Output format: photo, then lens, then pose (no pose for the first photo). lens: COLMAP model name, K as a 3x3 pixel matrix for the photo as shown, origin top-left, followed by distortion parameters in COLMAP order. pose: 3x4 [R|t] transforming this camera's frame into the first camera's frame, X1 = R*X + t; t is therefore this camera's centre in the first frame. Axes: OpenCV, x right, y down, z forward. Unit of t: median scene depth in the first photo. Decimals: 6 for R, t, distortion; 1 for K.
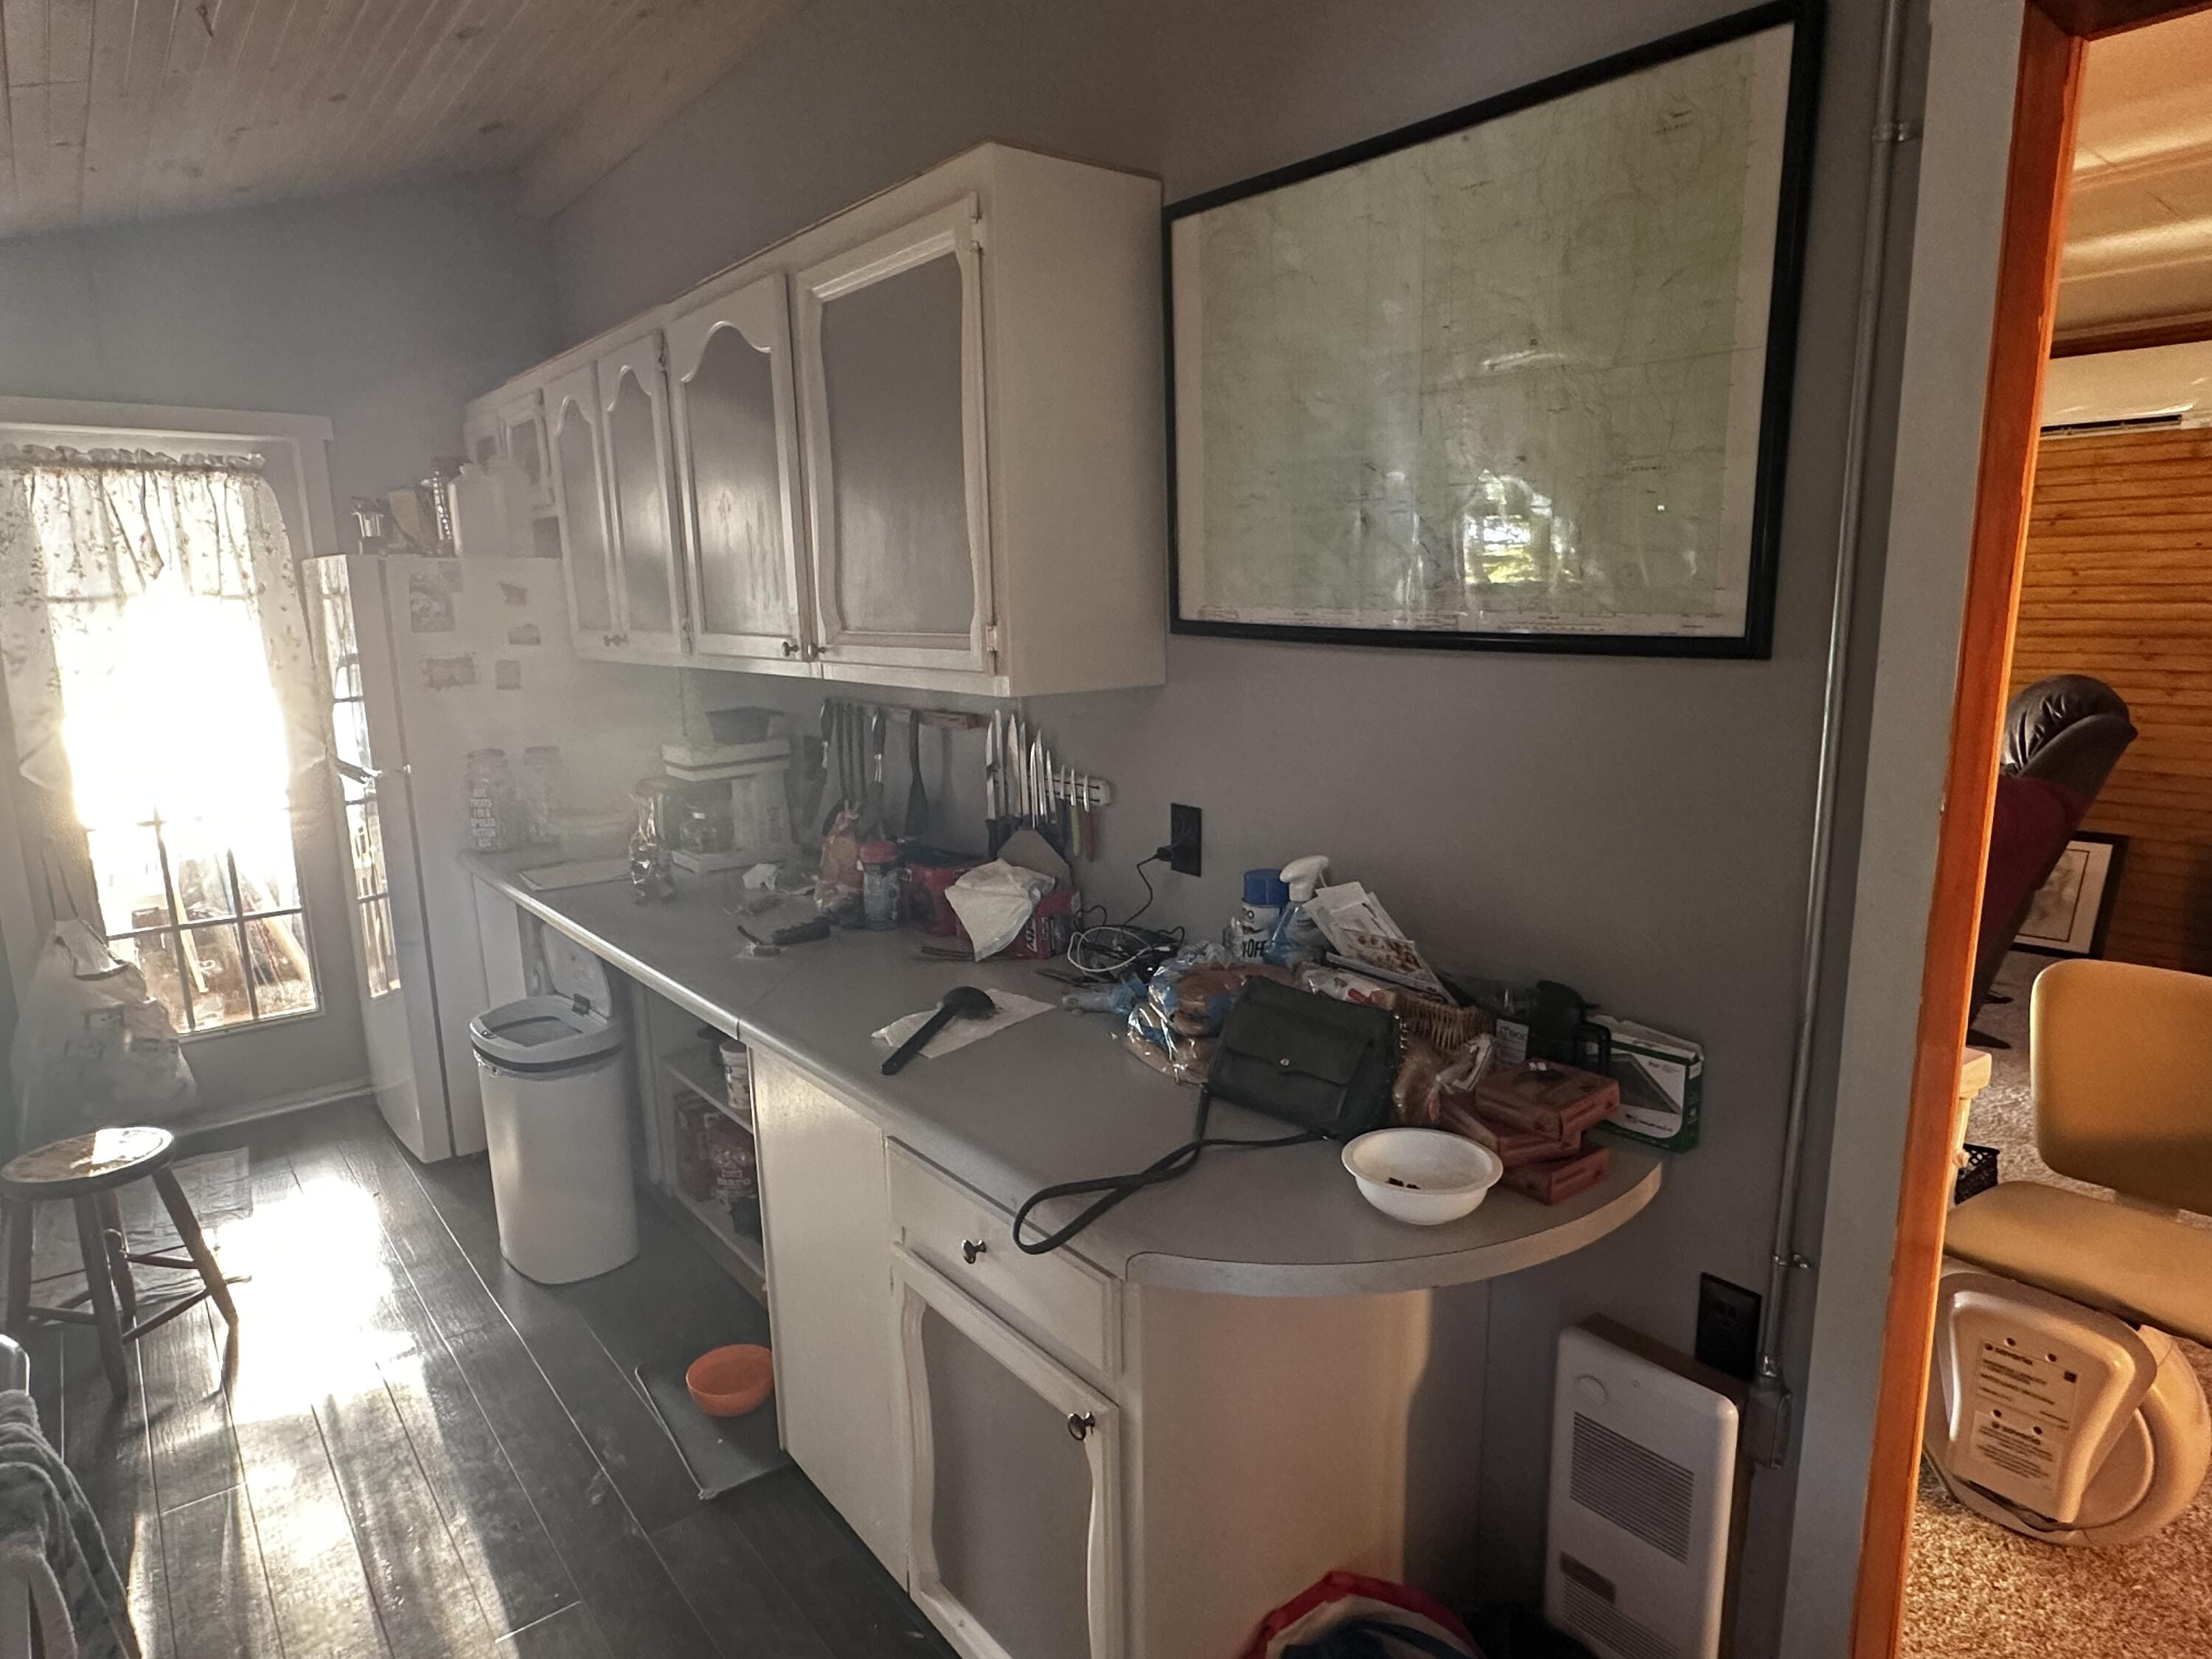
lens RADIAL K [[1271.3, 0, 1093.5], [0, 1271.3, 837.1], [0, 0, 1]] dist [-0.003347, 0.000175]
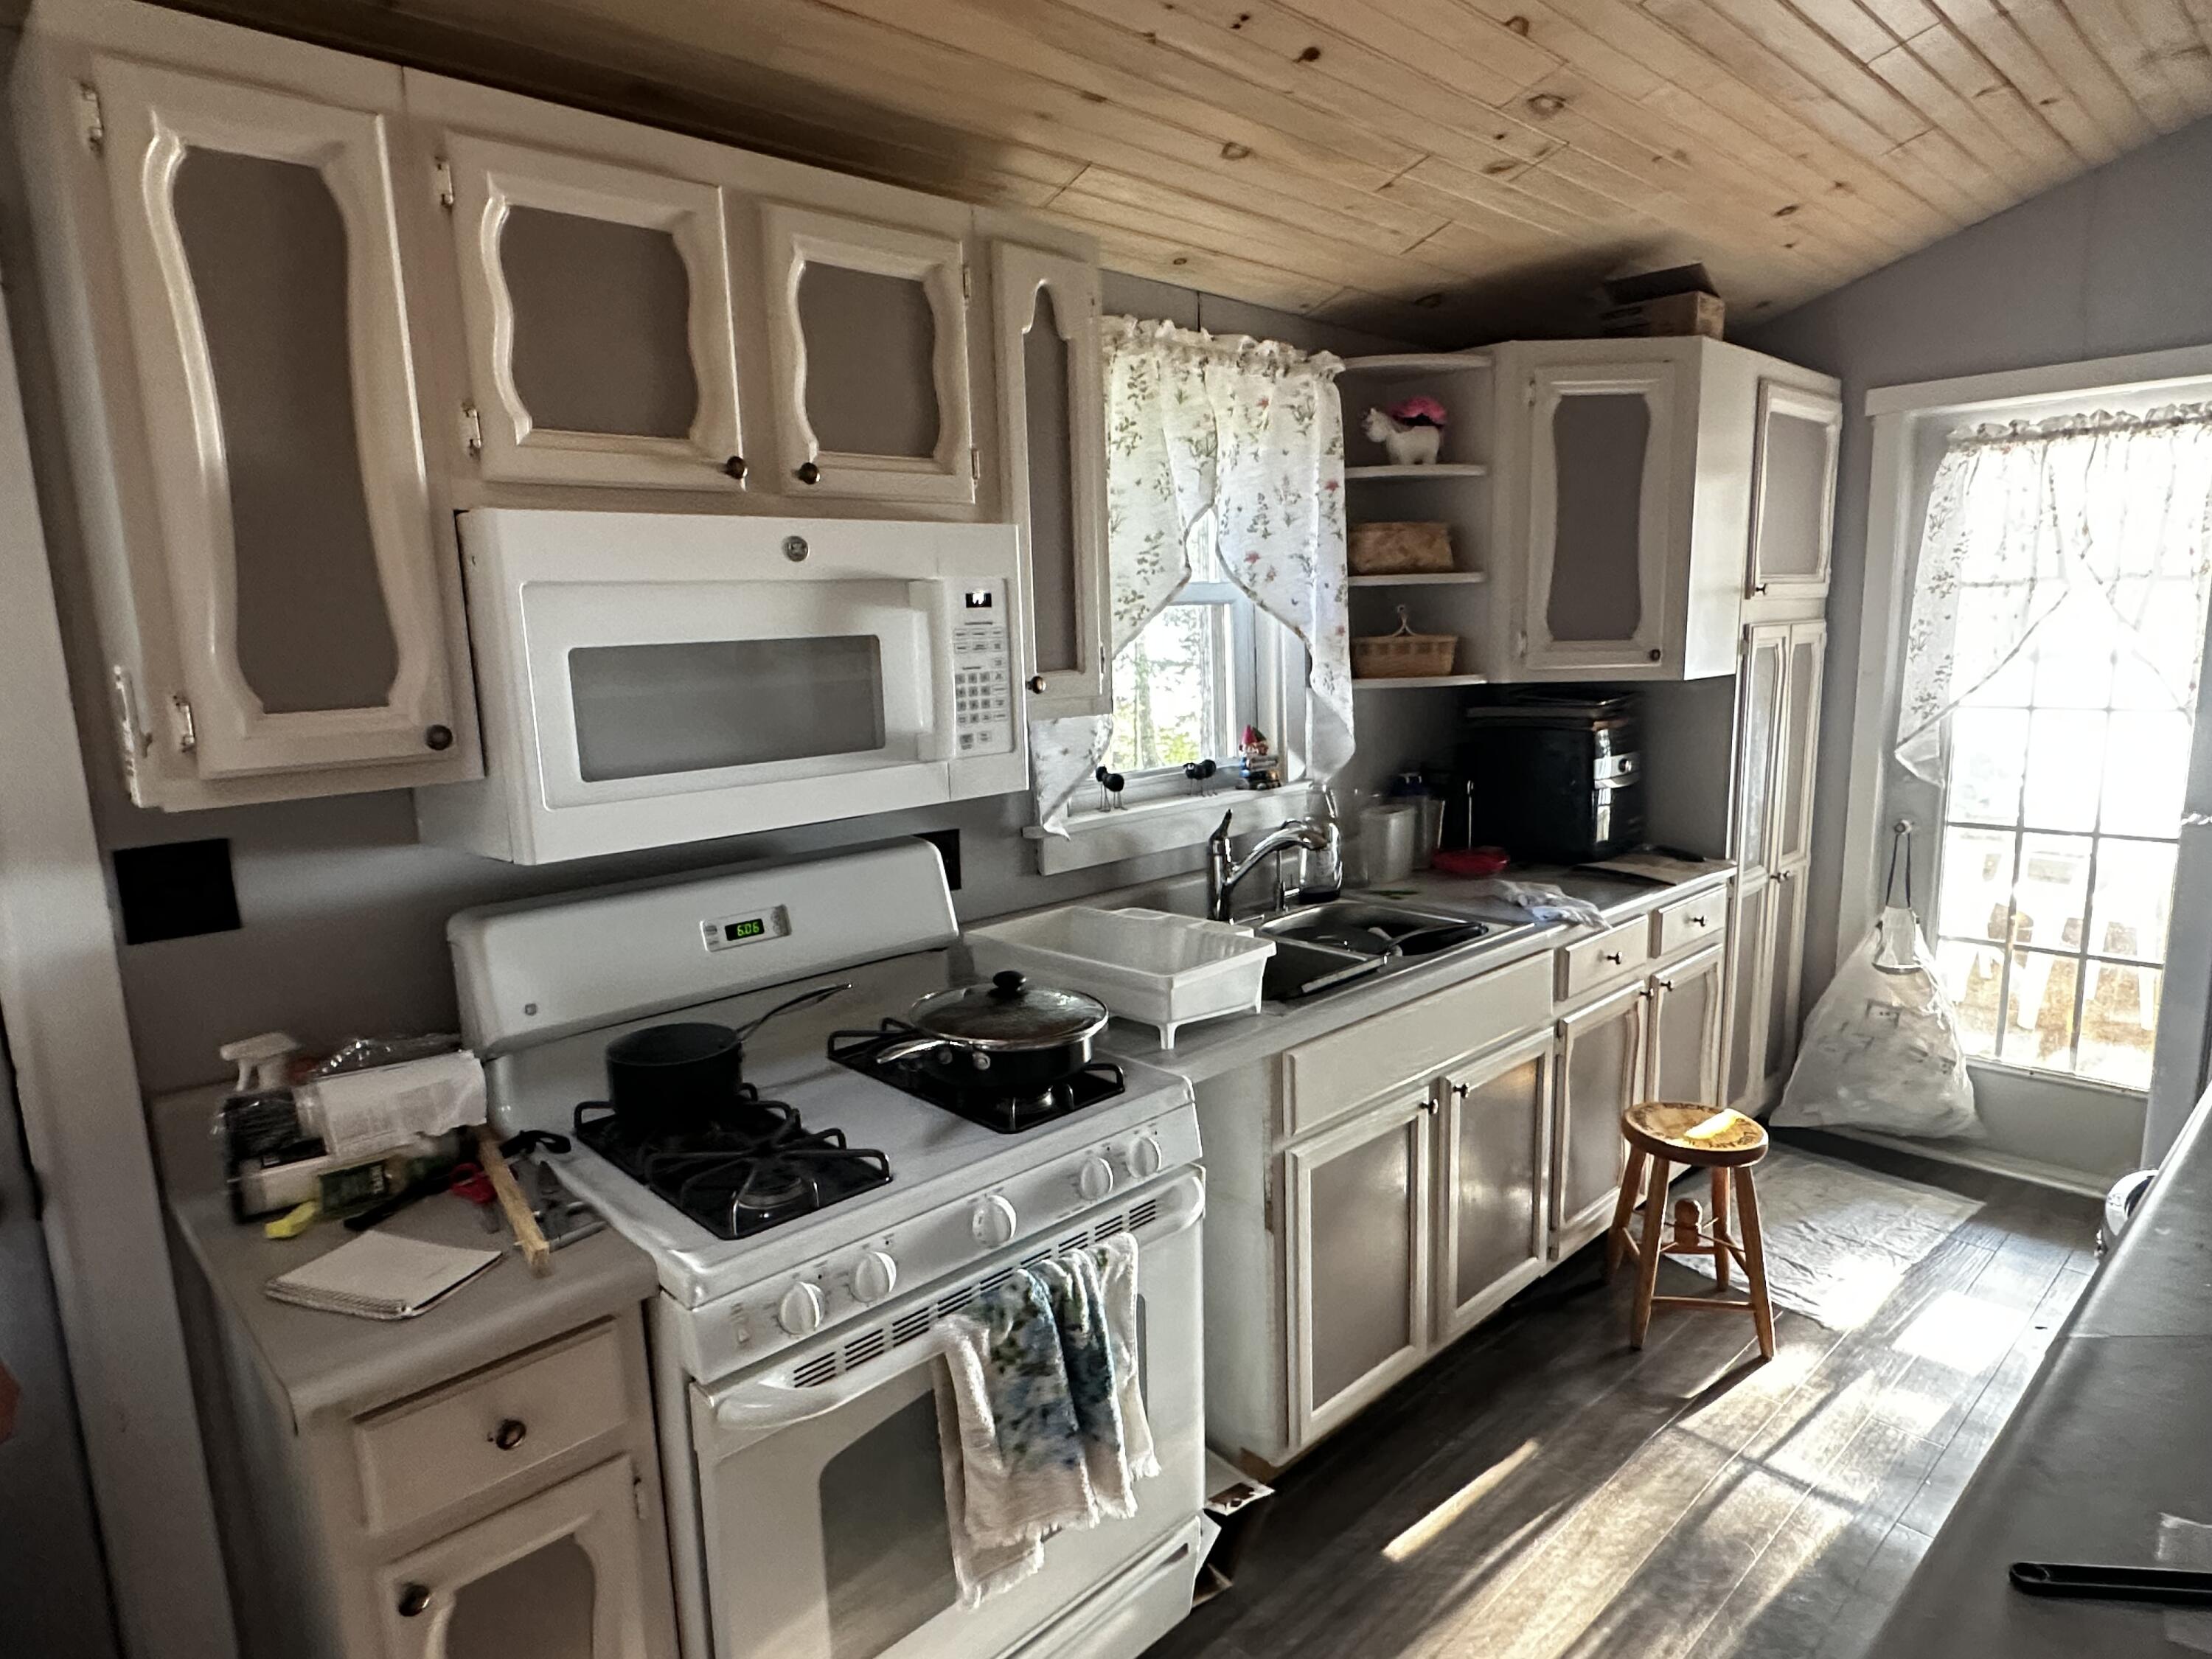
lens RADIAL K [[1271.3, 0, 1098.6], [0, 1271.3, 846.7], [0, 0, 1]] dist [-0.003347, 0.000175]
pose [[0.068340, 0.192388, -0.978936, 0.171863], [-0.159638, 0.970696, 0.179624, -0.090224], [0.984807, 0.144000, 0.097050, 0.414862]]
